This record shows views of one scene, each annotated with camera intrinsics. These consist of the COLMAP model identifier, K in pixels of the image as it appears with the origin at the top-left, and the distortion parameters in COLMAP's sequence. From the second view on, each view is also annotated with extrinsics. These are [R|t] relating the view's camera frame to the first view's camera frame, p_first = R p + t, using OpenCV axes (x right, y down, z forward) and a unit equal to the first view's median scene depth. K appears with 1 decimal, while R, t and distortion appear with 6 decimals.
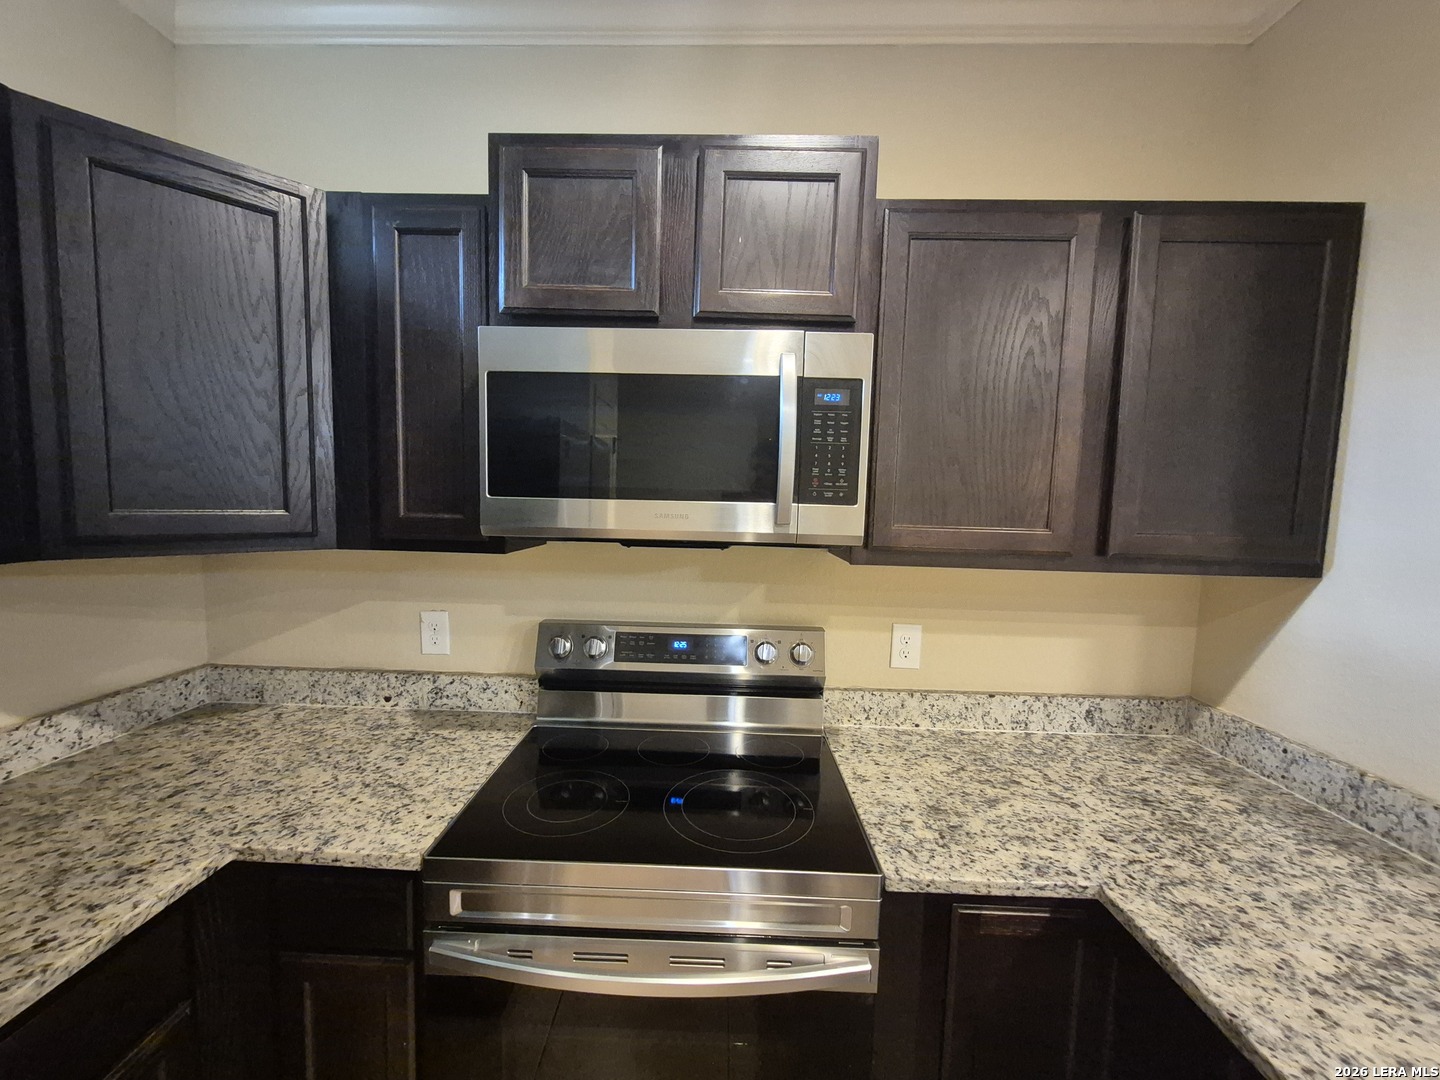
lens RADIAL K [[572.9, 0, 723.4], [0, 572.9, 543.2], [0, 0, 1]] dist [0.003588, -0.000581]
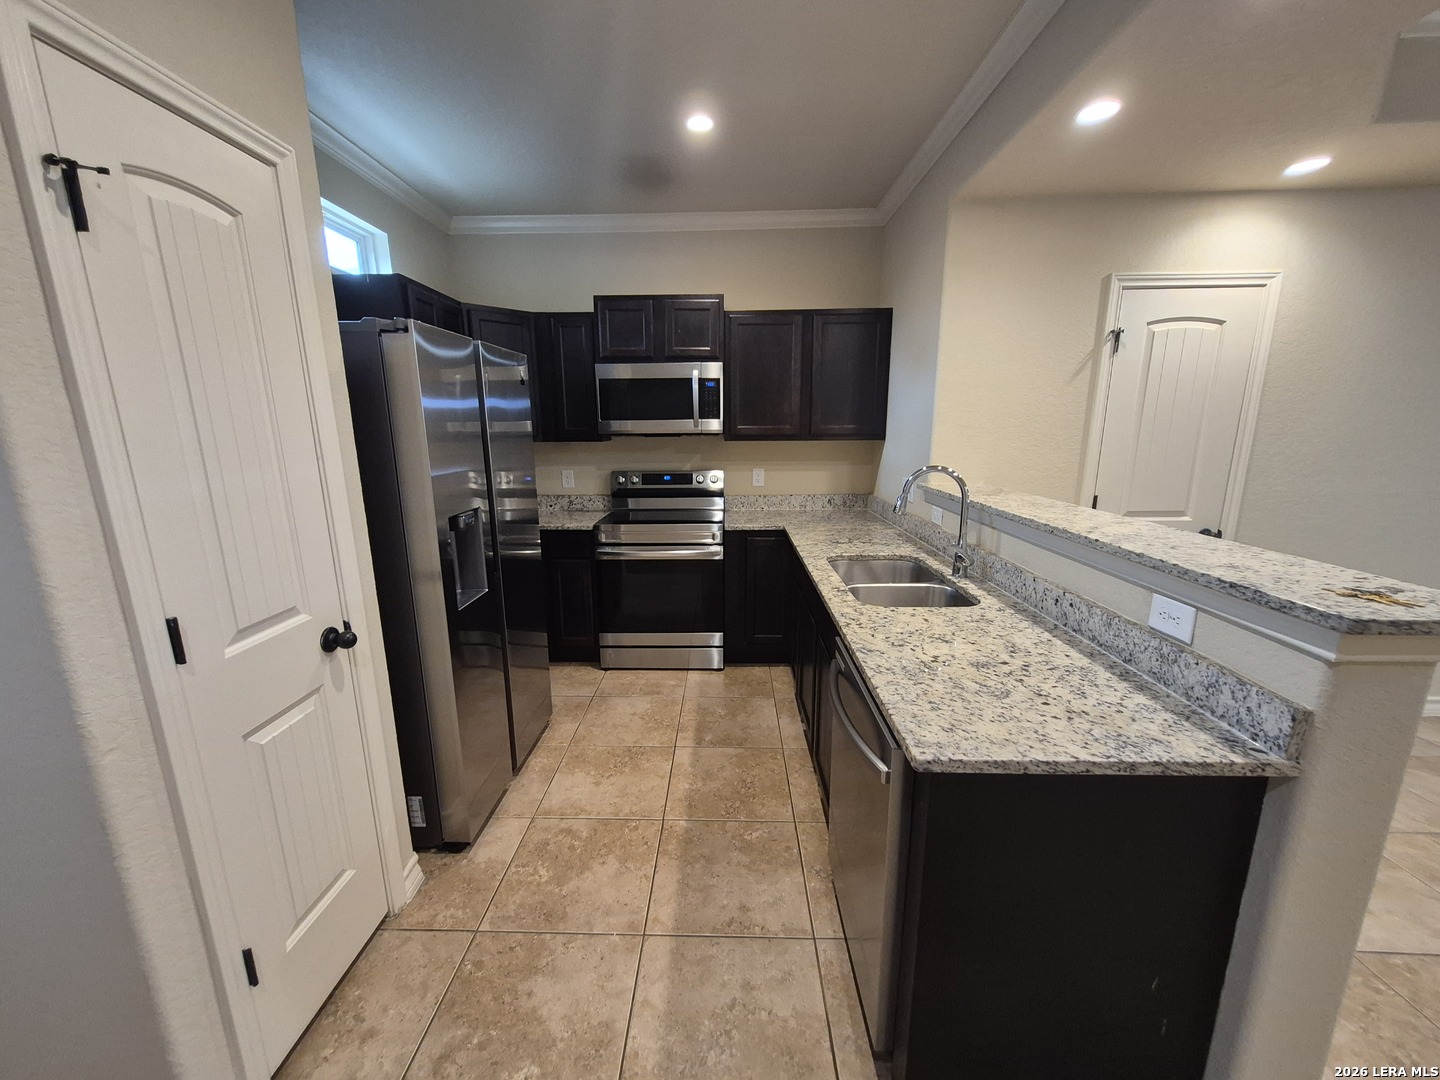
lens RADIAL K [[572.9, 0, 711.1], [0, 572.9, 552.2], [0, 0, 1]] dist [0.003588, -0.000581]
pose [[0.999315, -0.026522, -0.025822, 0.235295], [0.029978, 0.989087, 0.144253, 0.187341], [0.021715, -0.144928, 0.989204, -2.071899]]
